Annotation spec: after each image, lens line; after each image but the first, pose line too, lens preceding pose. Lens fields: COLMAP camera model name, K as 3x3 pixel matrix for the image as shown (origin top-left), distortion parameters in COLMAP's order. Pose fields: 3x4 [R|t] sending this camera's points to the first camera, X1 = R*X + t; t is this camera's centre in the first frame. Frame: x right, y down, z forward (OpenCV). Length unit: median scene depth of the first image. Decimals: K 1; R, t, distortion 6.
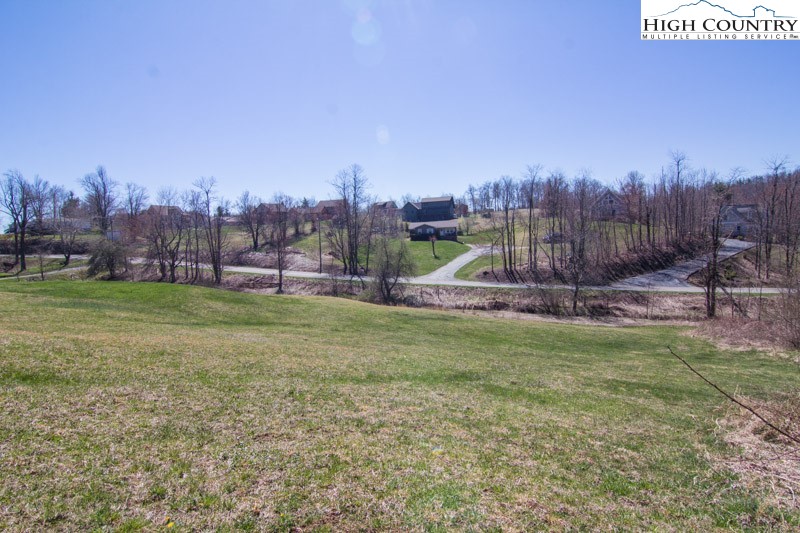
lens RADIAL K [[380.1, 0, 400.0], [0, 380.1, 266.5], [0, 0, 1]] dist [-0.000214, -0.009234]
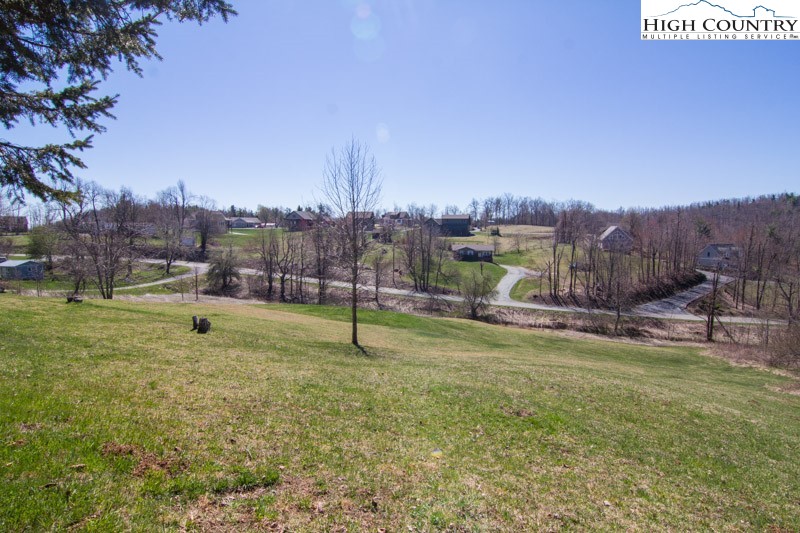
lens RADIAL K [[407.9, 0, 404.4], [0, 407.9, 269.1], [0, 0, 1]] dist [0.001756, -0.011364]
pose [[0.992568, 0.054946, 0.108585, -0.370681], [-0.055565, 0.998451, 0.002680, -0.054209], [-0.108269, -0.008694, 0.994084, -0.272971]]
